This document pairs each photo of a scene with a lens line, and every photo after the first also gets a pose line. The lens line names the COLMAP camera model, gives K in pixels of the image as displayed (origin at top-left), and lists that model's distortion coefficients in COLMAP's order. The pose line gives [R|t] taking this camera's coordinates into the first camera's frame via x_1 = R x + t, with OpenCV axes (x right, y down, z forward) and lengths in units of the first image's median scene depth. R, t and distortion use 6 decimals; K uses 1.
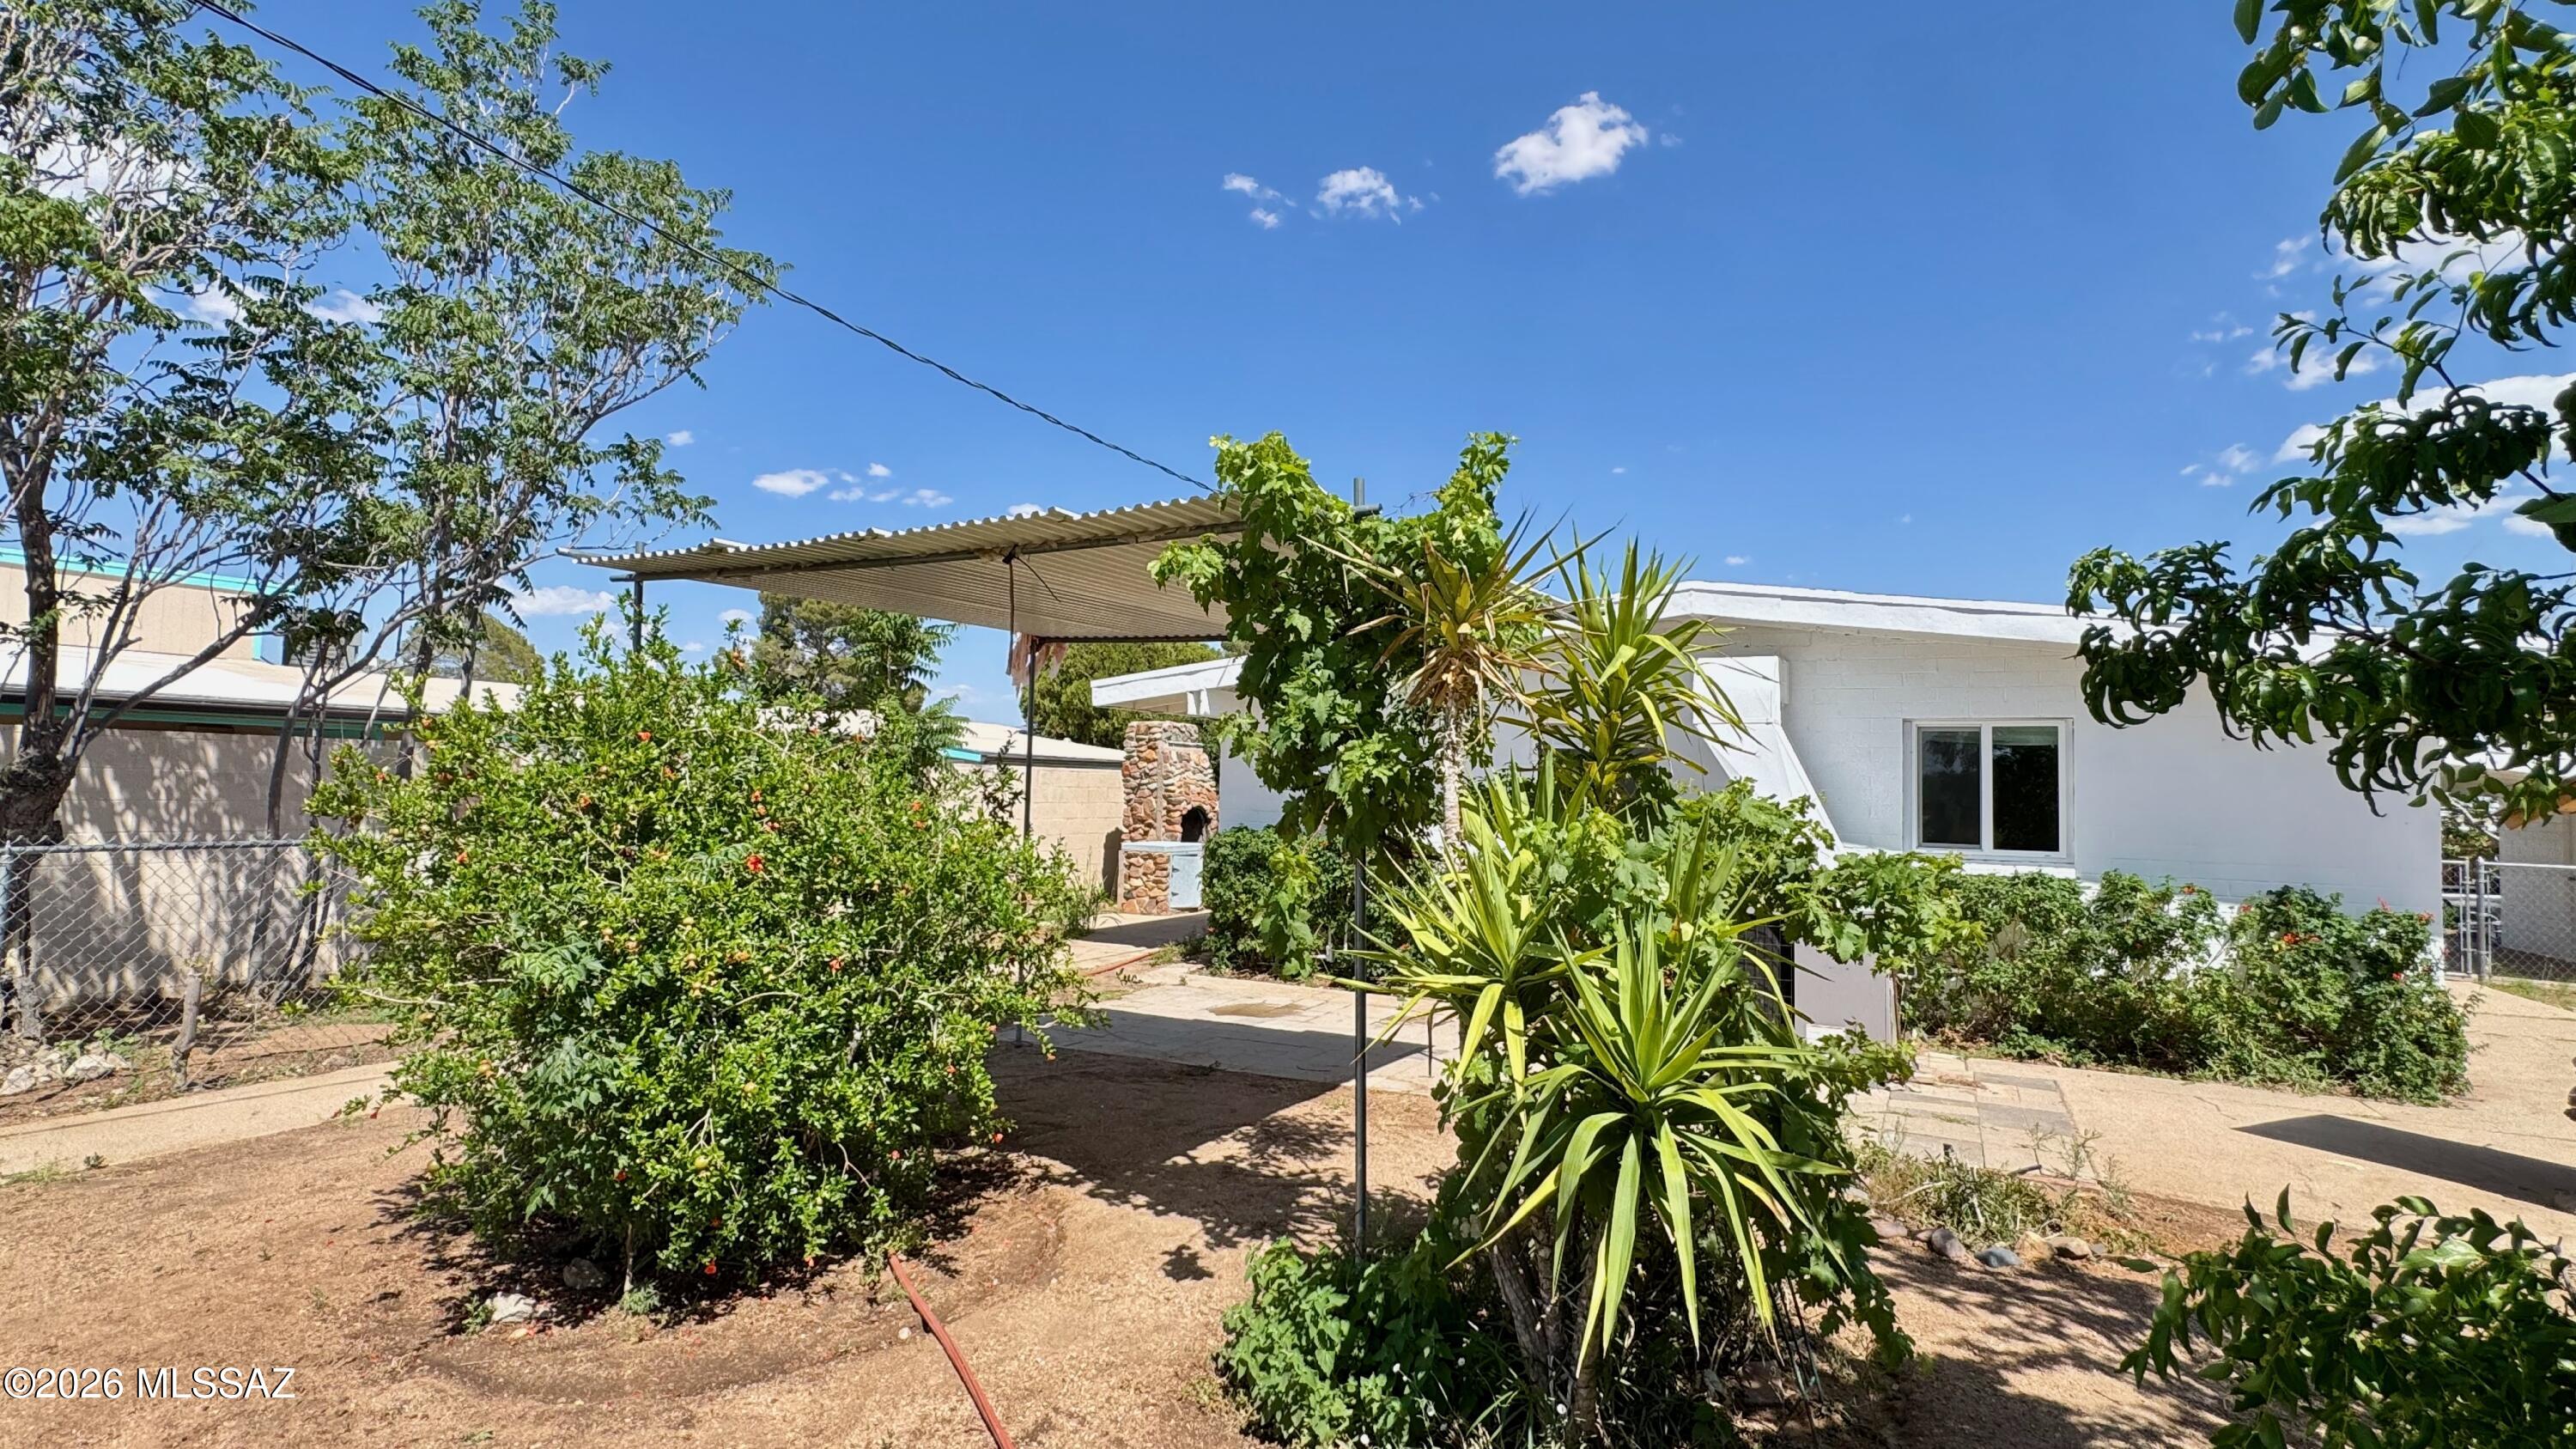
lens RADIAL K [[1242.2, 0, 1288.0], [0, 1242.2, 724.5], [0, 0, 1]] dist [-0.001747, -0.000453]
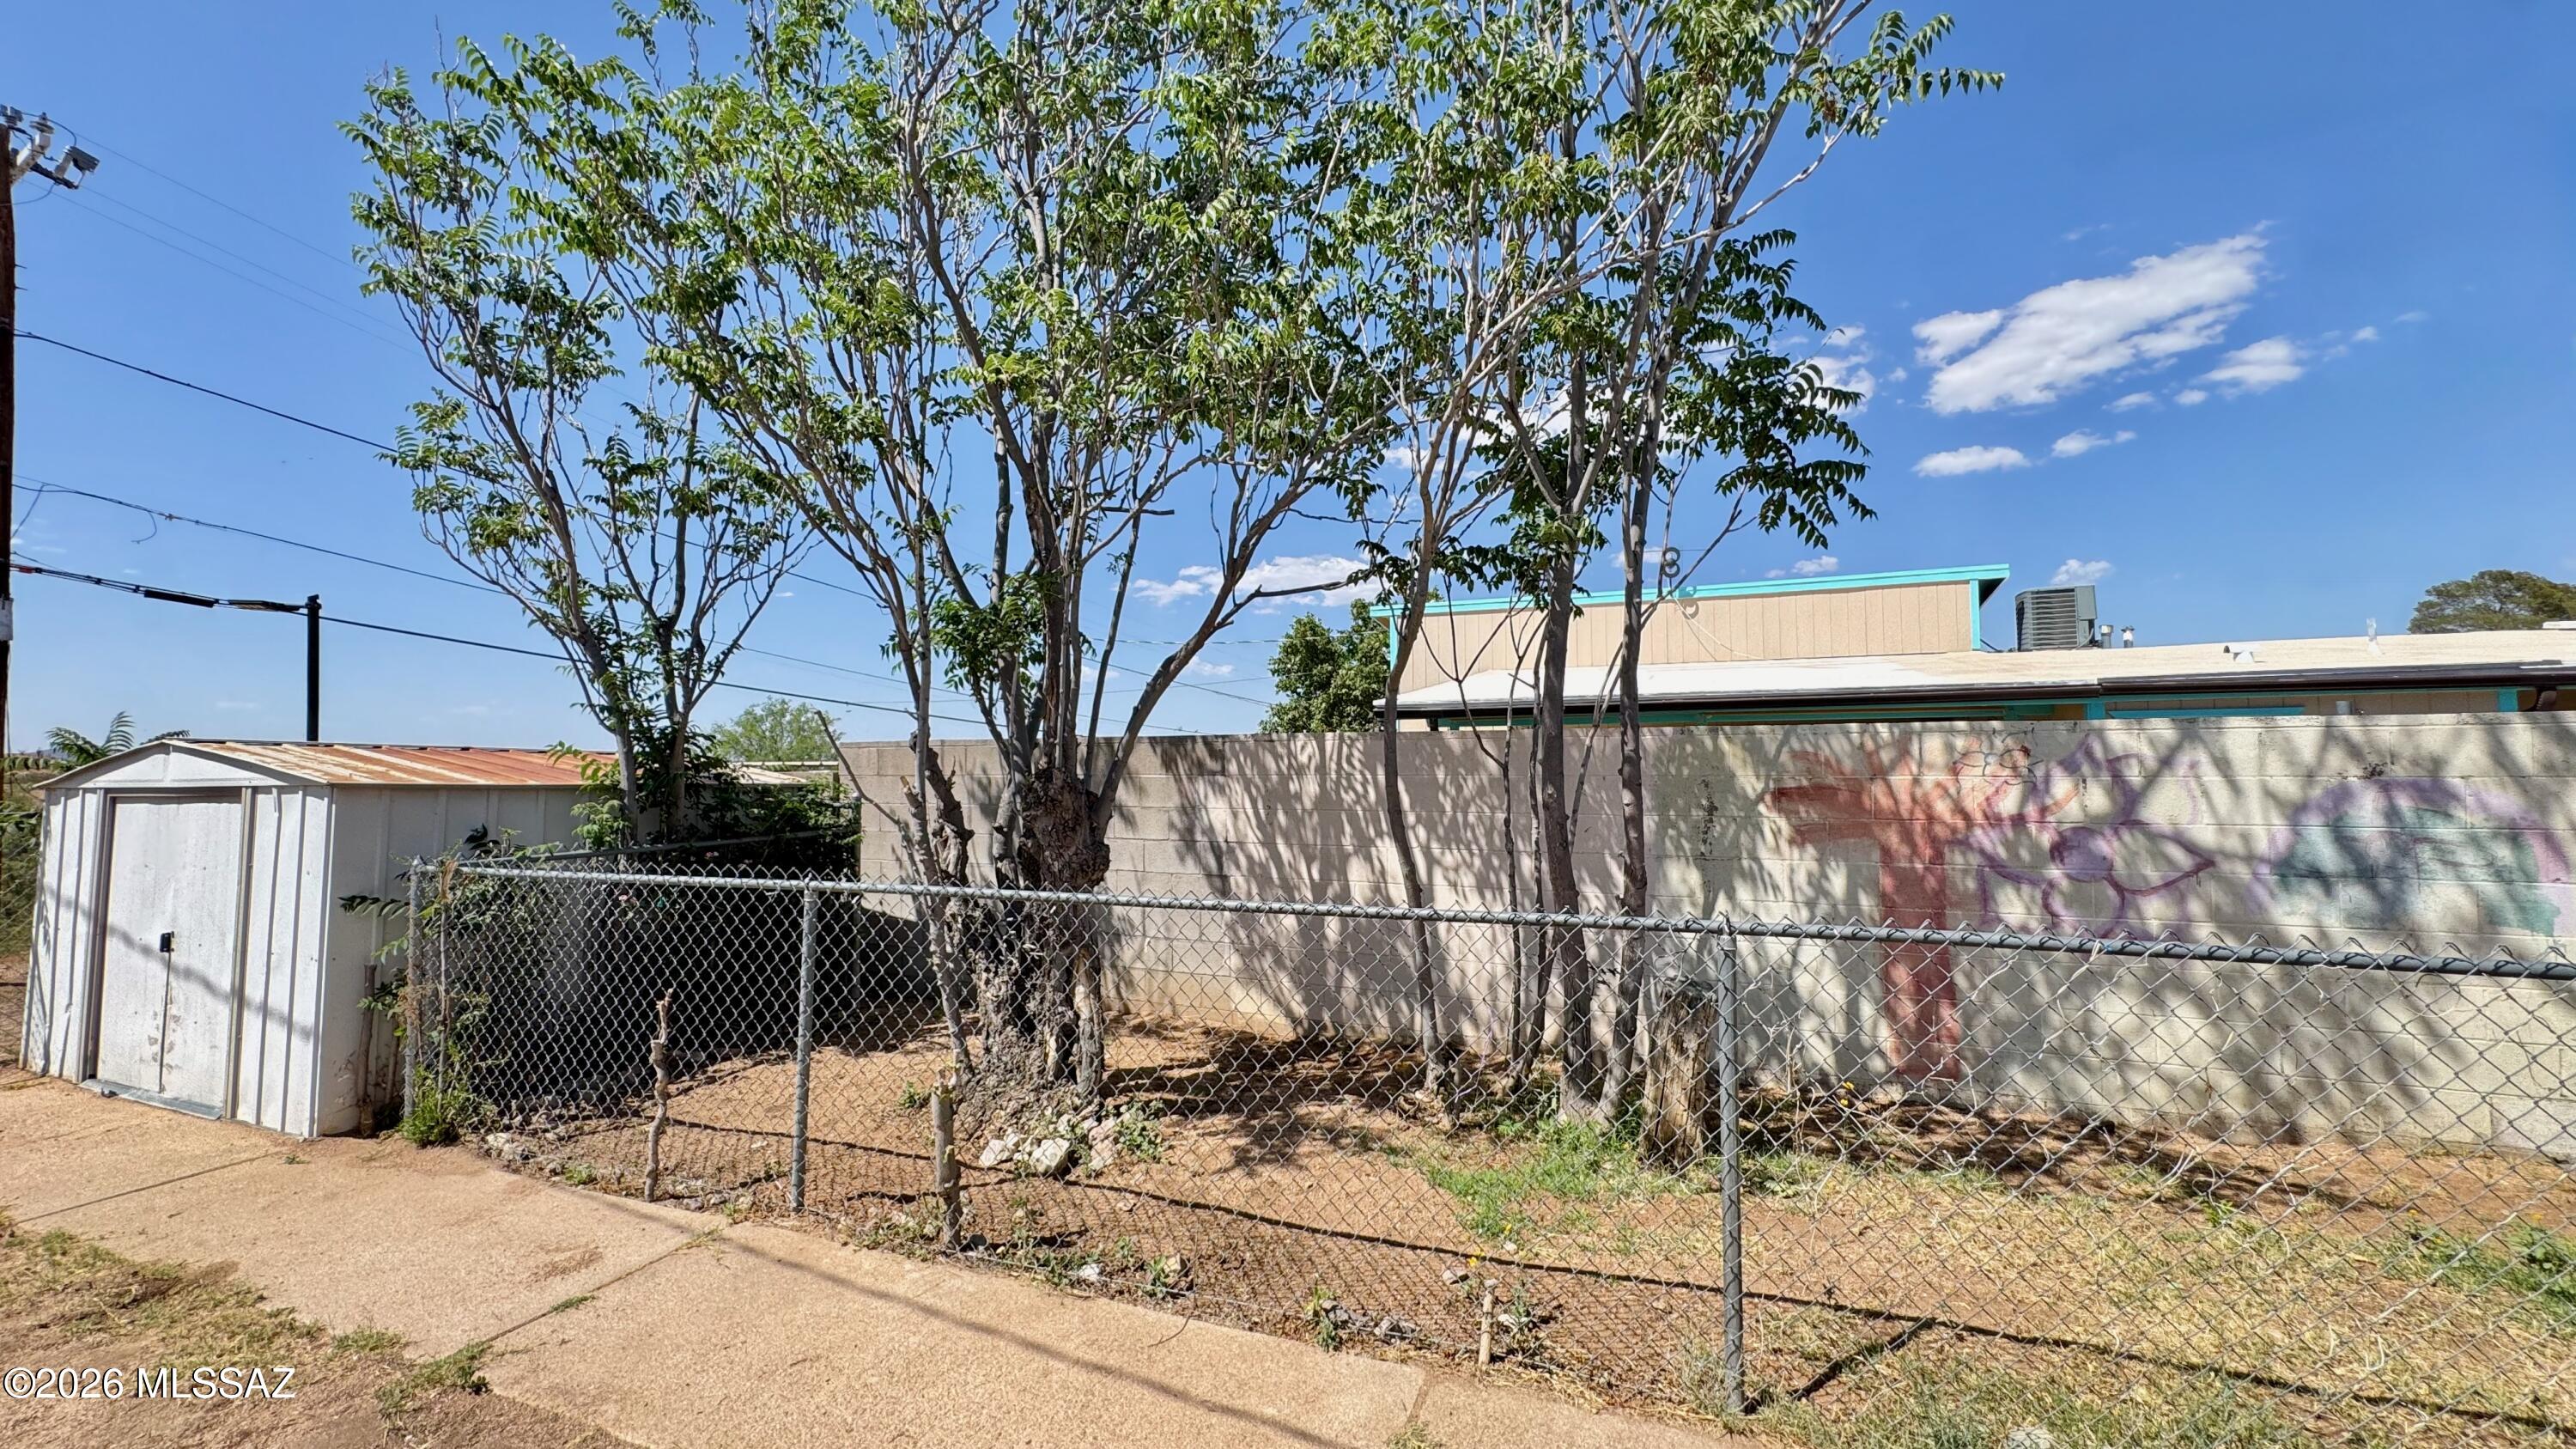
lens RADIAL K [[1032.9, 0, 1293.9], [0, 1032.9, 715.1], [0, 0, 1]] dist [-0.003905, -0.000031]
pose [[0.082350, -0.069110, -0.994204, -0.102230], [0.059006, 0.996181, -0.064360, 0.017967], [0.994855, -0.053364, 0.086114, 0.428057]]
